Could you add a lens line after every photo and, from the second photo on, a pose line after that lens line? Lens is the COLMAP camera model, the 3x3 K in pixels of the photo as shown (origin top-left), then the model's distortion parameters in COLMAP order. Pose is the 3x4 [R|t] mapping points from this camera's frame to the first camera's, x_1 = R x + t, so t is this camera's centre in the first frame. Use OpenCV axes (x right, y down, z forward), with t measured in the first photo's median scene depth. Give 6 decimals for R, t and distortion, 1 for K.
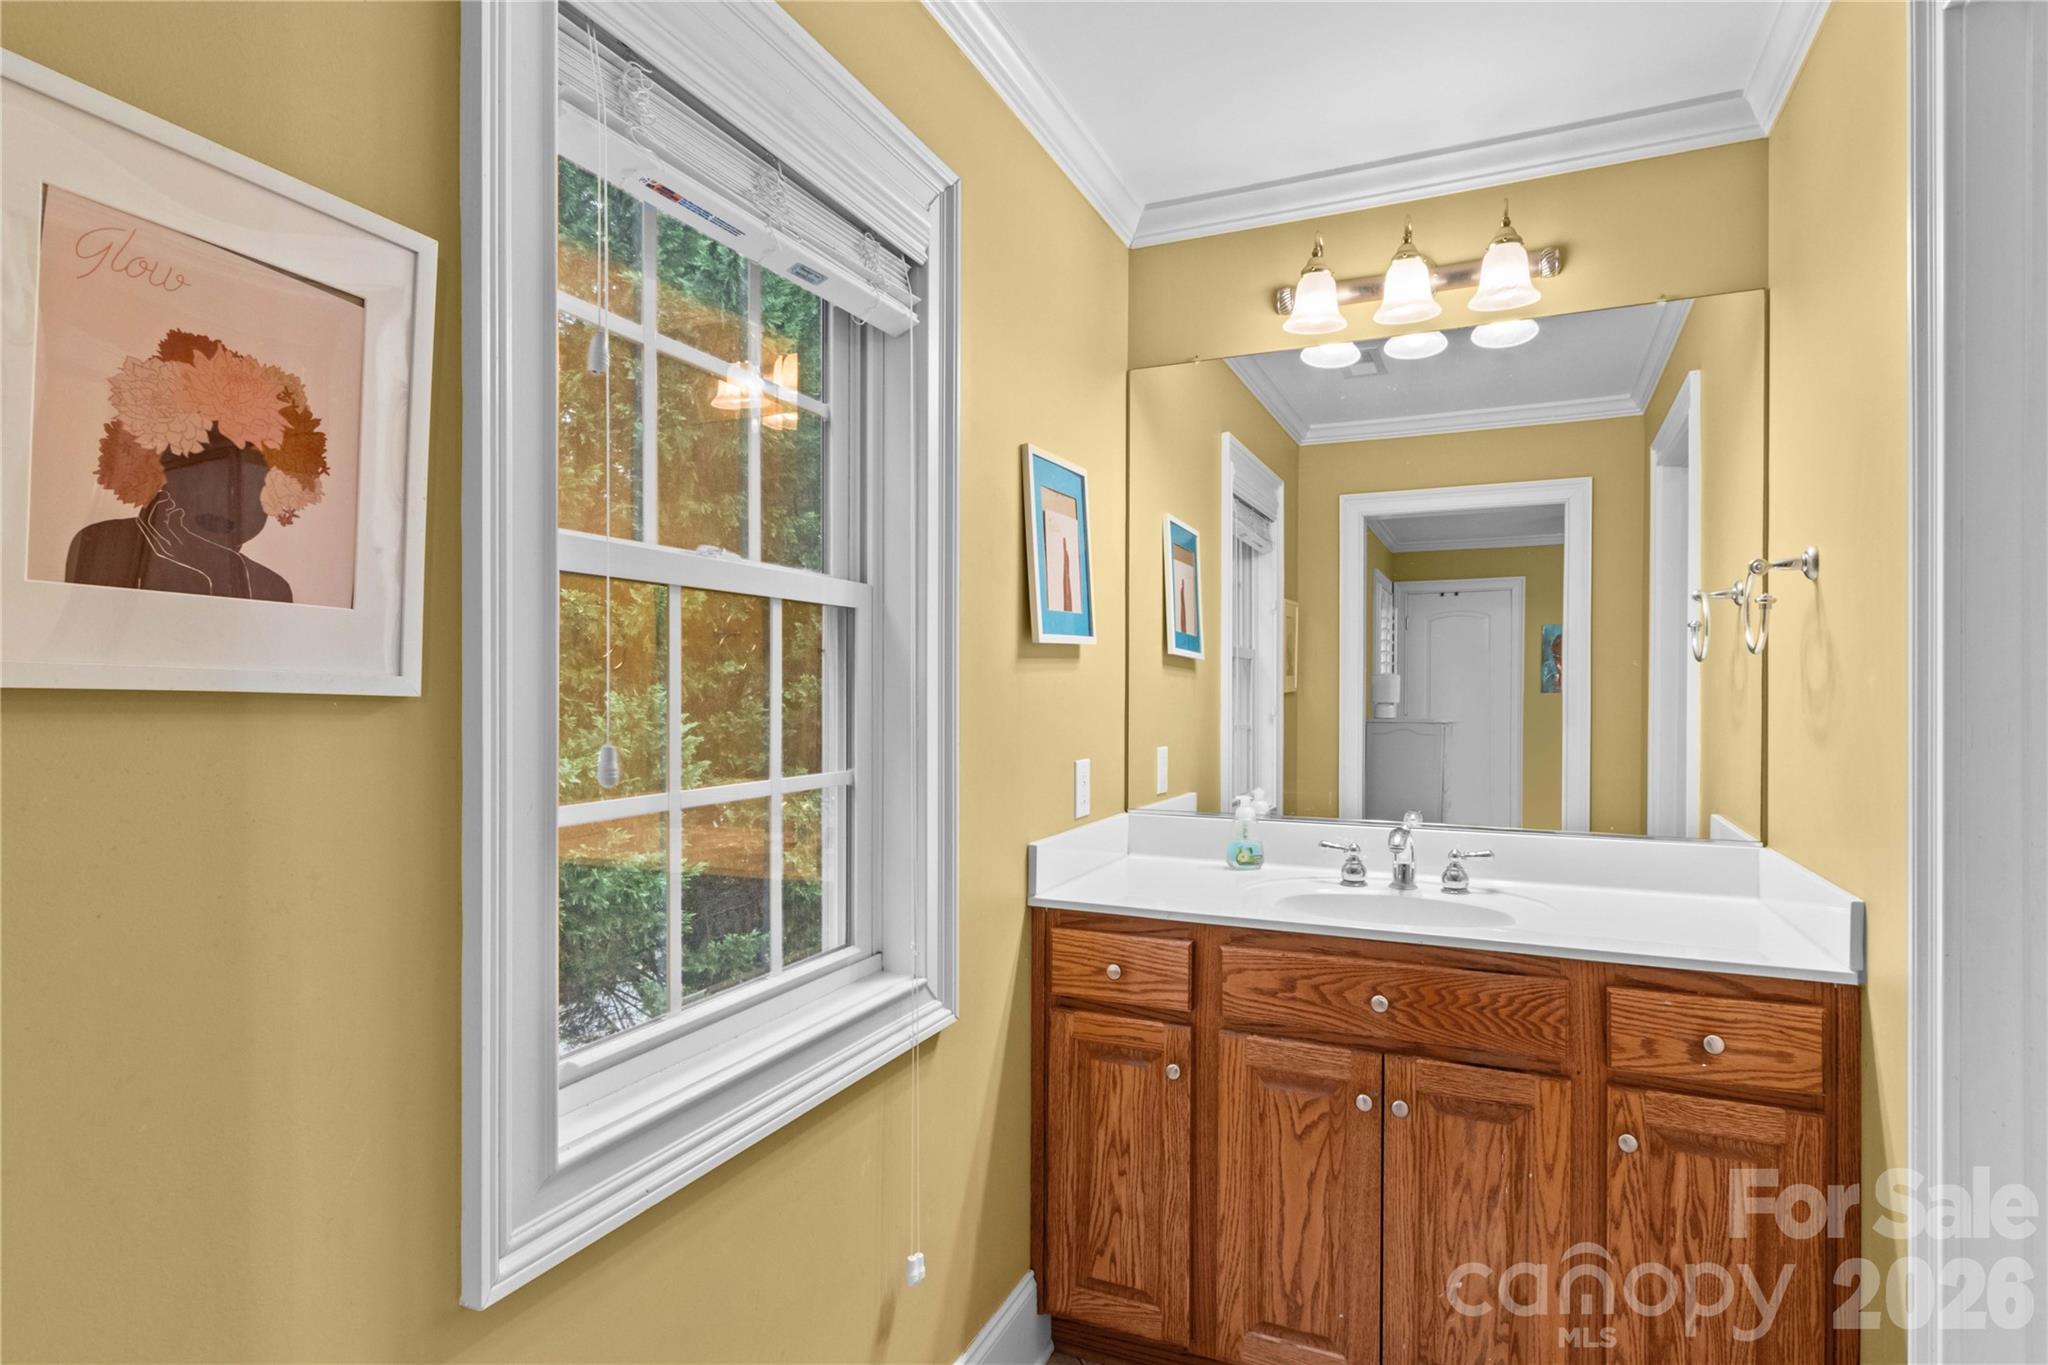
lens RADIAL K [[1017.7, 0, 1066.5], [0, 1017.7, 684.2], [0, 0, 1]] dist [0.003182, -0.000523]
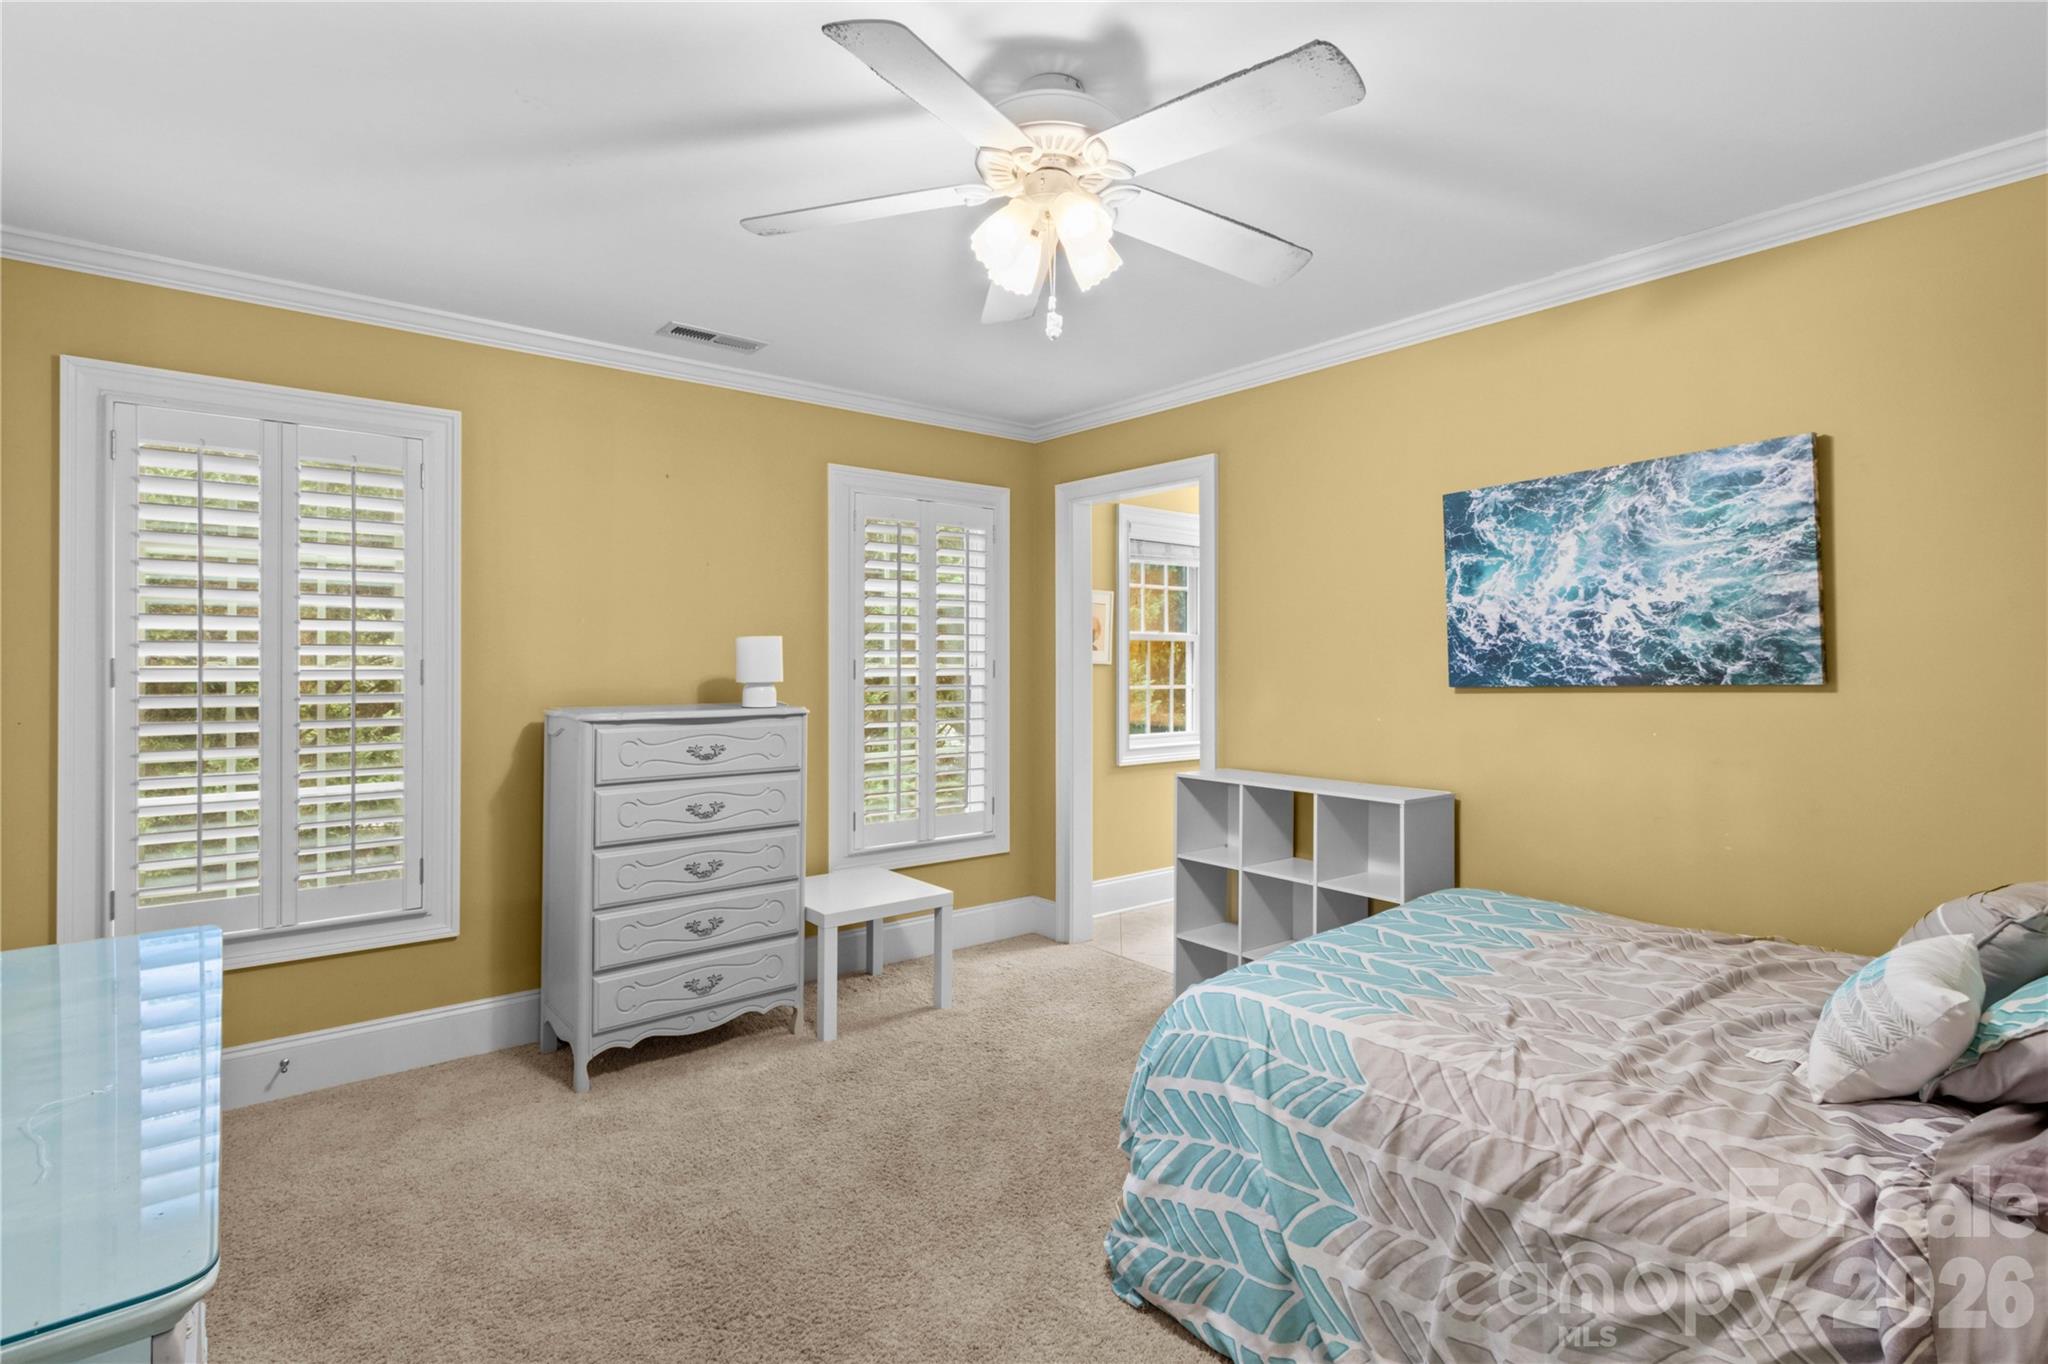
lens RADIAL K [[950.5, 0, 1031.7], [0, 950.5, 673.3], [0, 0, 1]] dist [0.006922, -0.002522]
pose [[0.886625, 0.003701, -0.462475, 0.792173], [0.002510, 0.999915, 0.012813, -0.004179], [0.462483, -0.012521, 0.886540, -2.136242]]
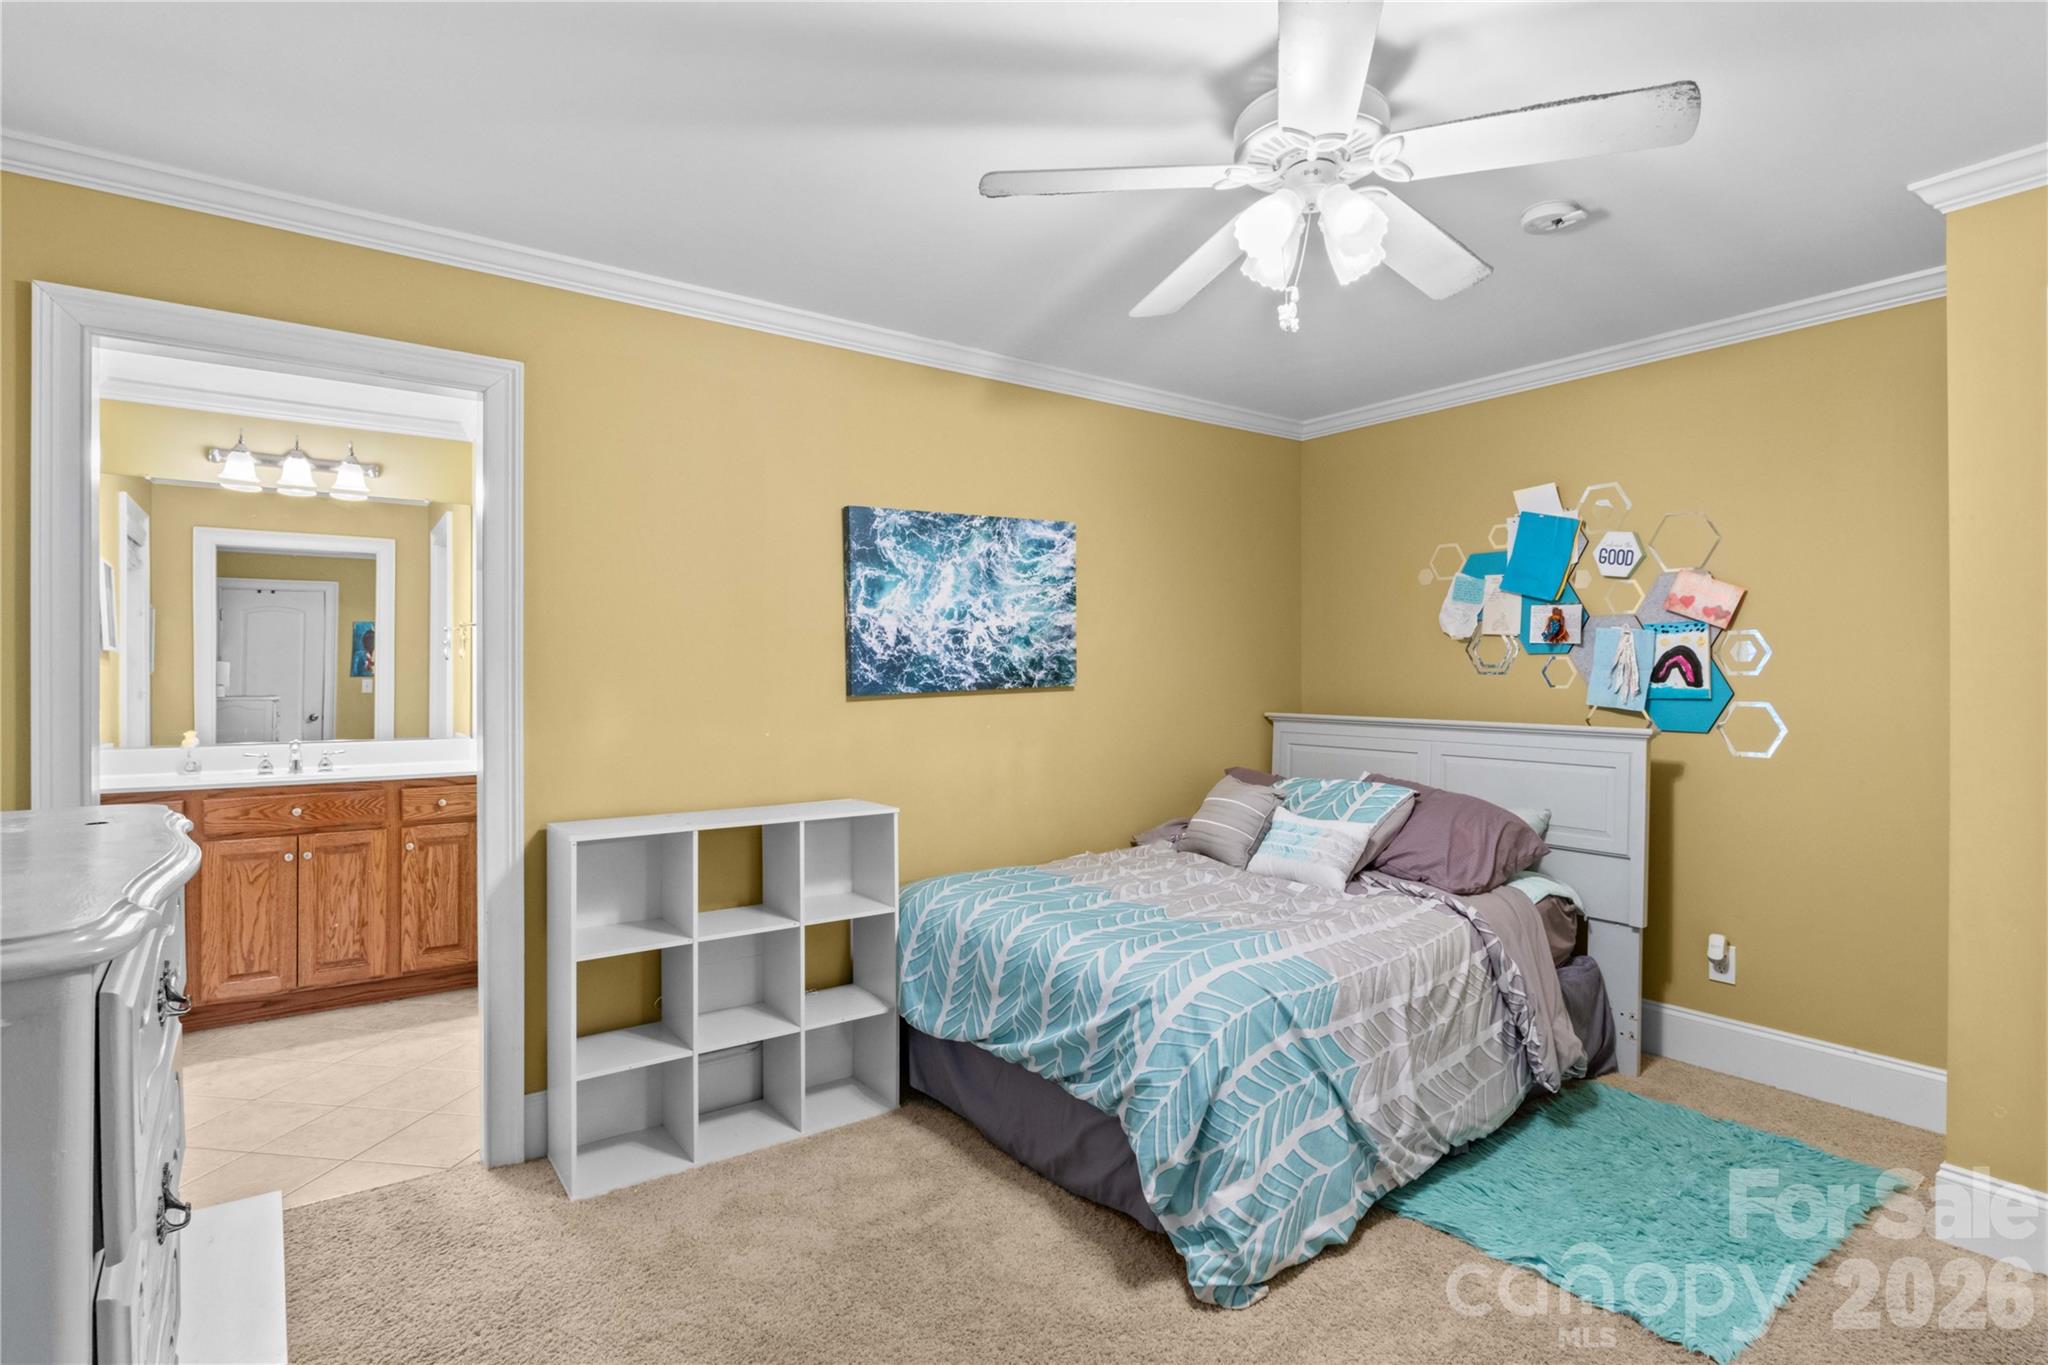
lens RADIAL K [[1017.7, 0, 1028.8], [0, 1017.7, 677.2], [0, 0, 1]] dist [0.003182, -0.000523]
pose [[0.513998, -0.006912, 0.857764, -0.769243], [-0.001303, 0.999960, 0.008838, -0.006379], [-0.857790, -0.005660, 0.513968, -1.502020]]
